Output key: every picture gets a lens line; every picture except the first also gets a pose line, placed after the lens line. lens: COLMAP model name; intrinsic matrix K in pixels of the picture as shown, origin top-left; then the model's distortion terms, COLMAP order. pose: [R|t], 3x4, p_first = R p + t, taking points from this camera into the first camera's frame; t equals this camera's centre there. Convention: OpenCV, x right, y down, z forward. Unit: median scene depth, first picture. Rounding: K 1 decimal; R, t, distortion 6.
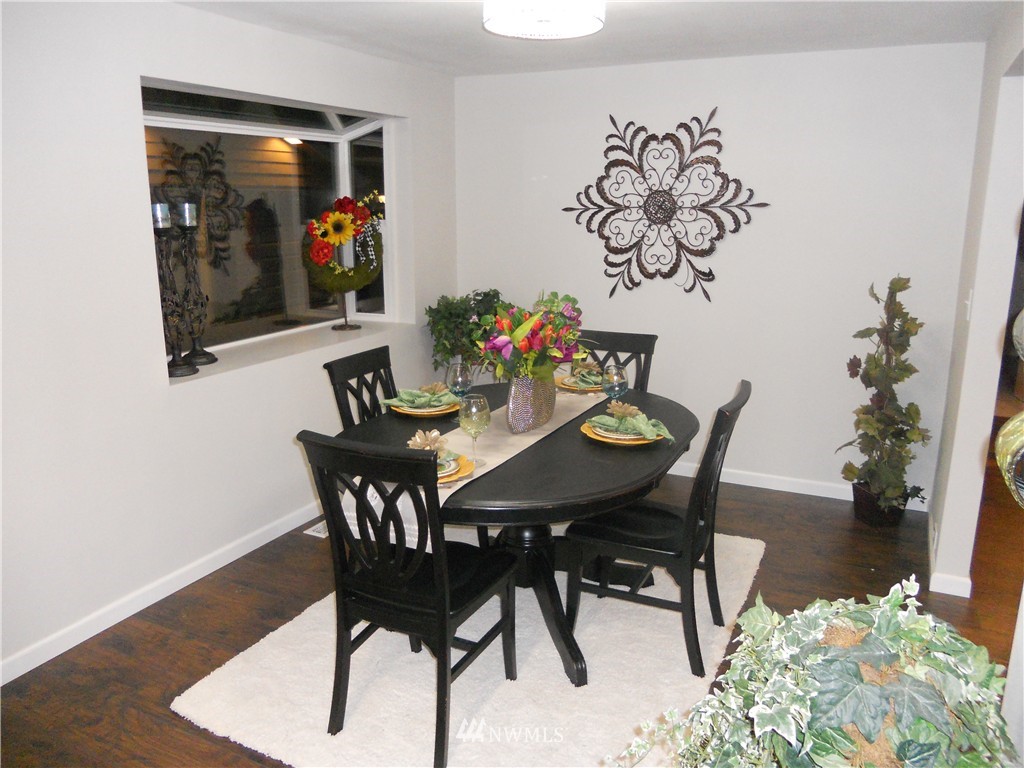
lens RADIAL K [[792.3, 0, 515.2], [0, 792.3, 384.5], [0, 0, 1]] dist [-0.012020, -0.006026]
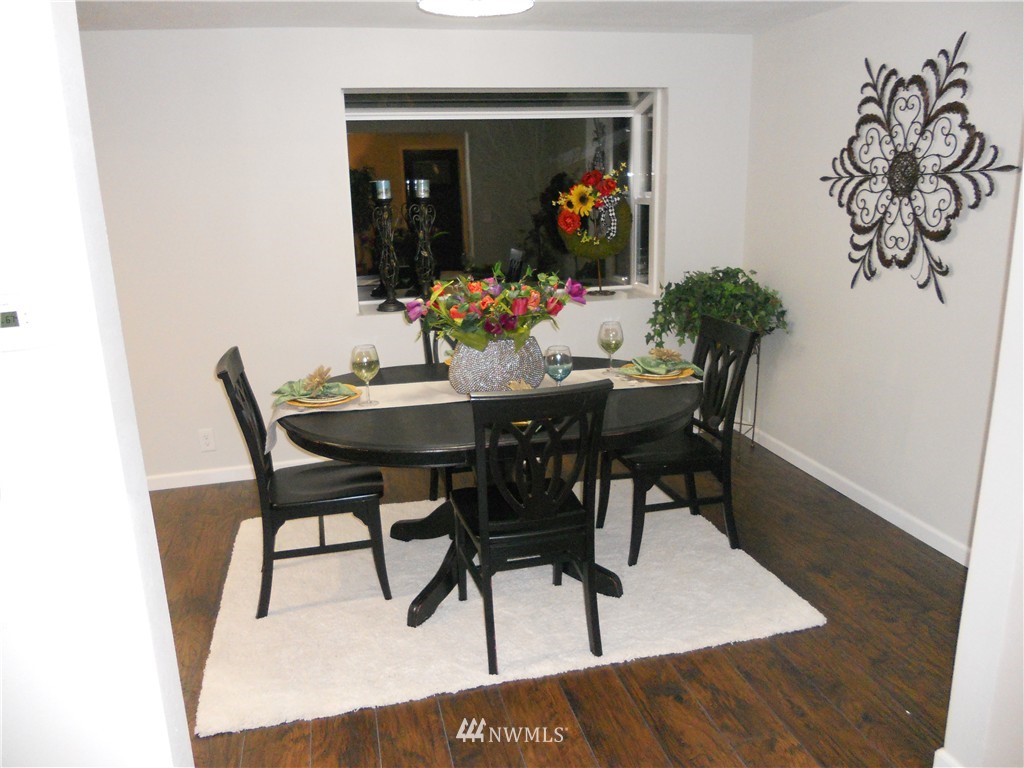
lens RADIAL K [[792.3, 0, 513.4], [0, 792.3, 387.0], [0, 0, 1]] dist [-0.012020, -0.006026]
pose [[0.635463, 0.180452, -0.750748, 0.551143], [-0.153787, 0.982406, 0.105962, -0.044878], [0.756661, 0.048121, 0.652034, 0.228358]]
